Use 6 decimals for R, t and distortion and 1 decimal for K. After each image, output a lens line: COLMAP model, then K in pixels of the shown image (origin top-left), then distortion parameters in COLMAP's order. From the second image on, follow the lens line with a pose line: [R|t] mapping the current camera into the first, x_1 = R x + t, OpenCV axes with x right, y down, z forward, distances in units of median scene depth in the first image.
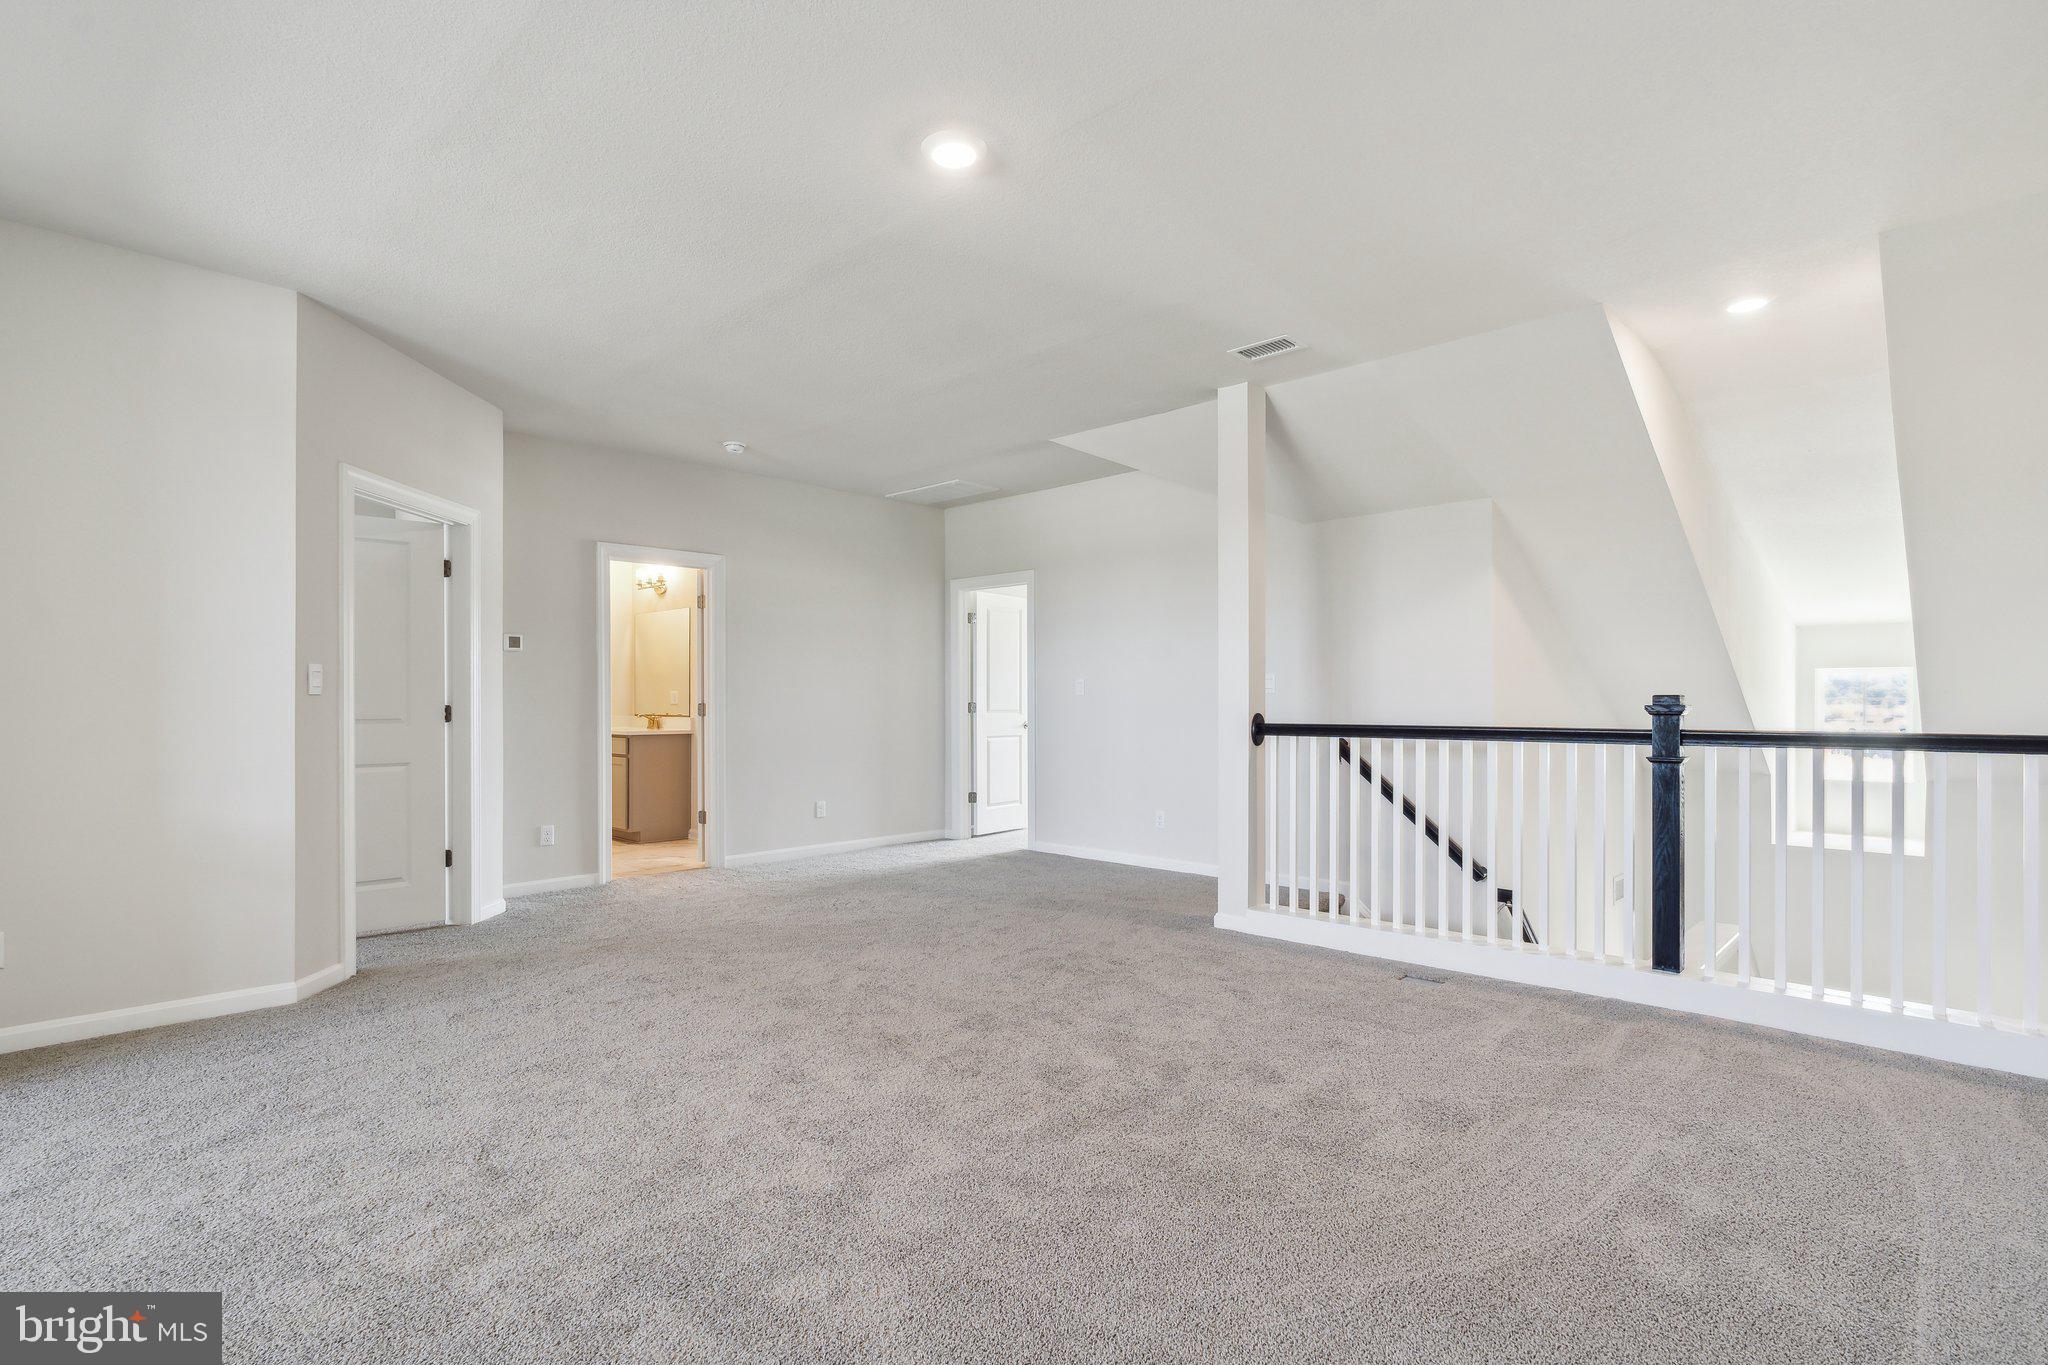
lens RADIAL K [[965.0, 0, 1006.8], [0, 965.0, 687.6], [0, 0, 1]] dist [-0.000597, 0.000131]
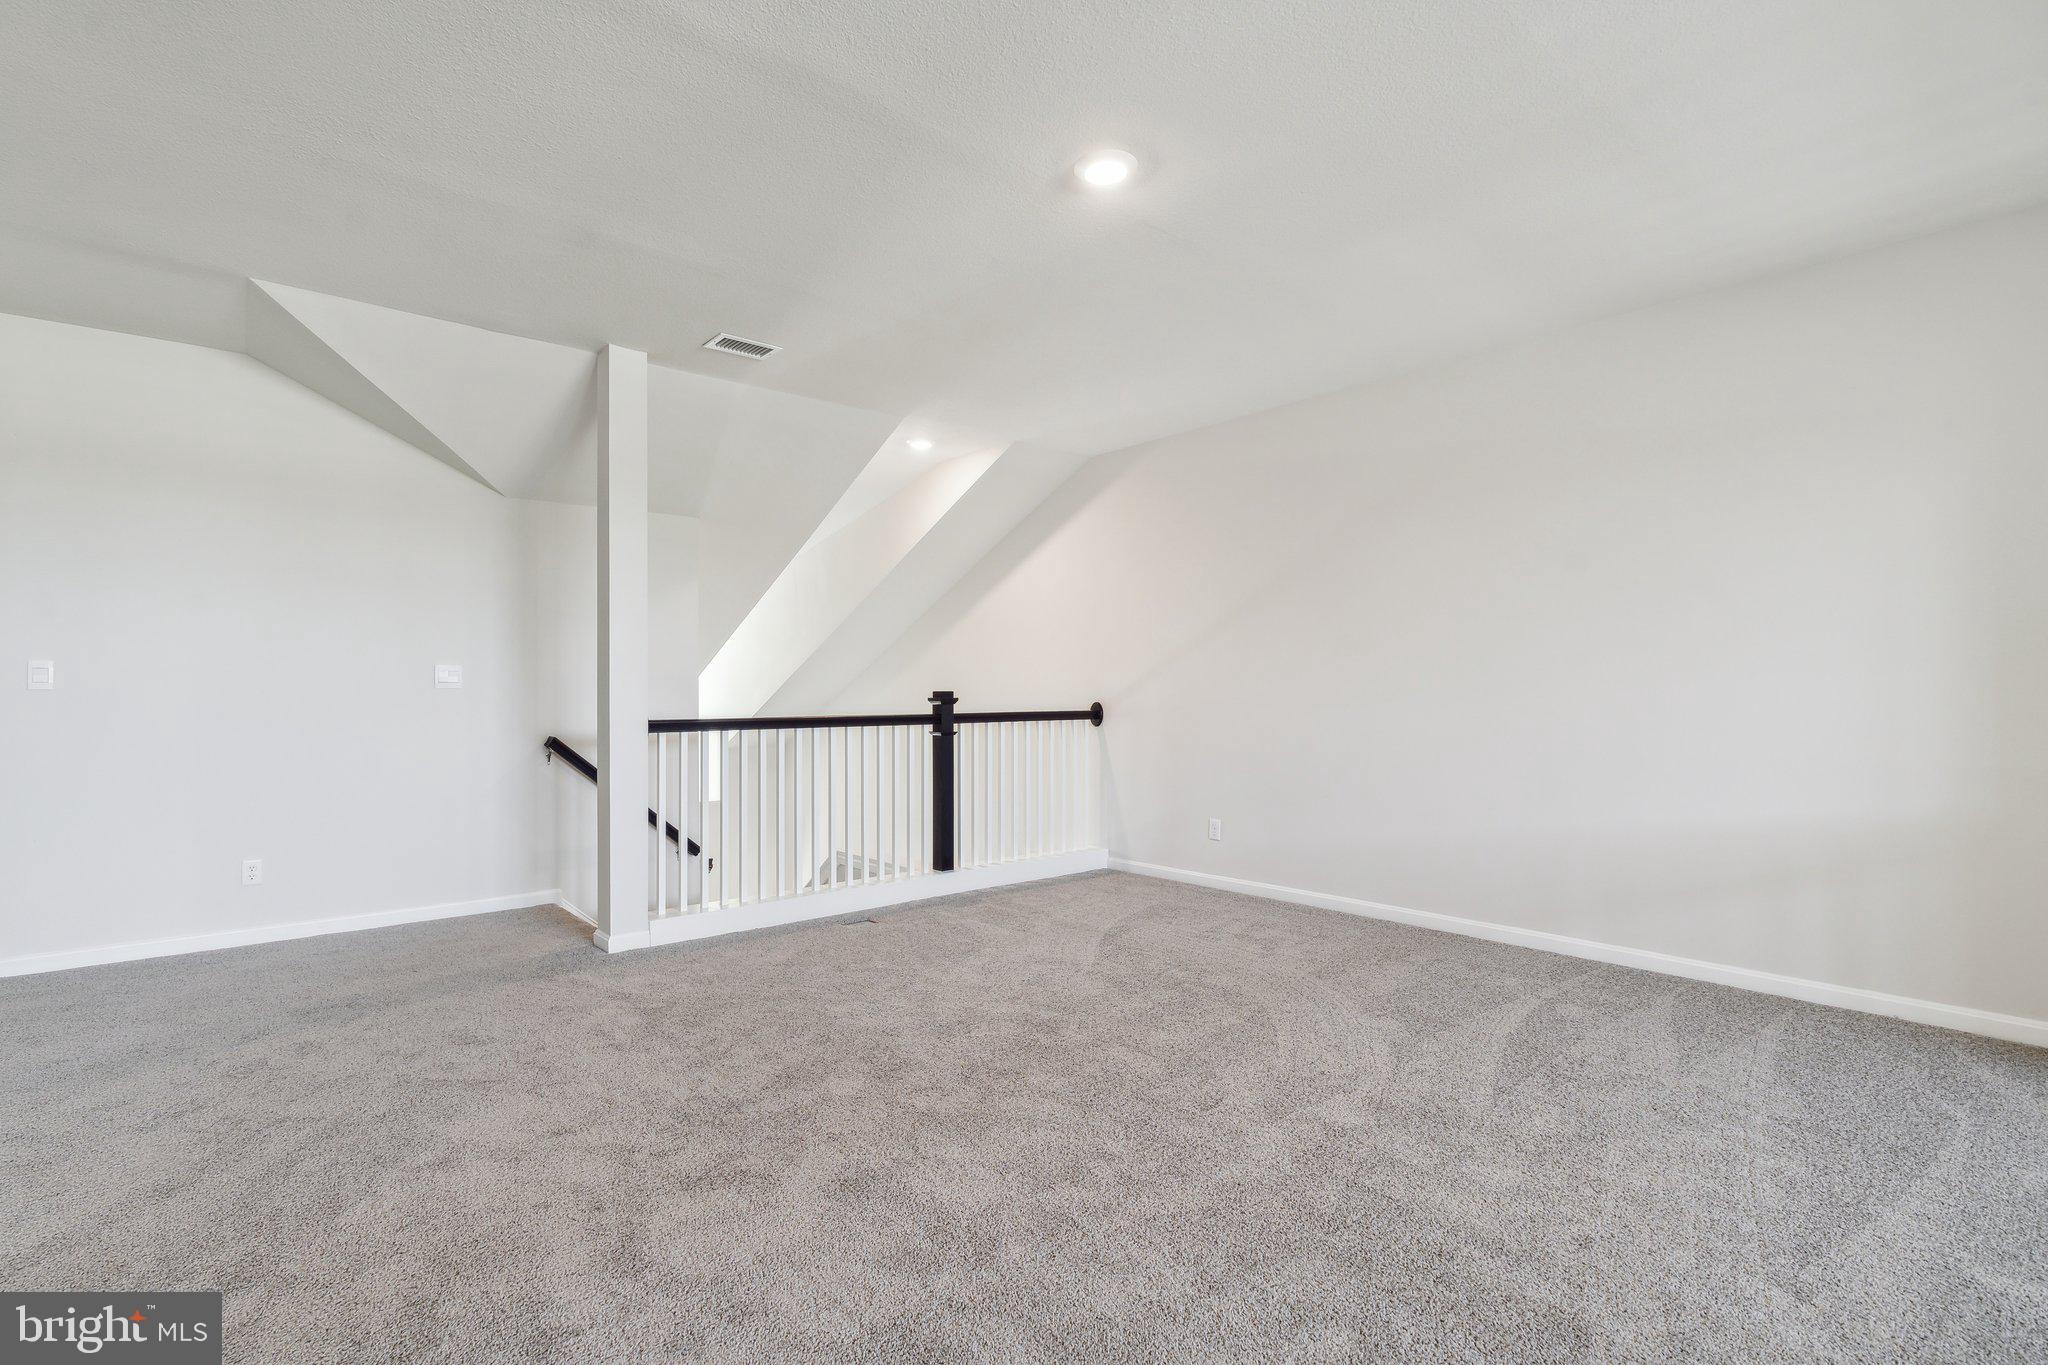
lens RADIAL K [[911.0, 0, 1024.0], [0, 911.0, 682.5], [0, 0, 1]] dist [-0.000073, 0.000028]
pose [[0.130974, 0.012809, 0.991303, -0.666545], [-0.009581, 0.999886, -0.011654, 0.008341], [-0.991339, -0.007972, 0.131082, 0.612822]]
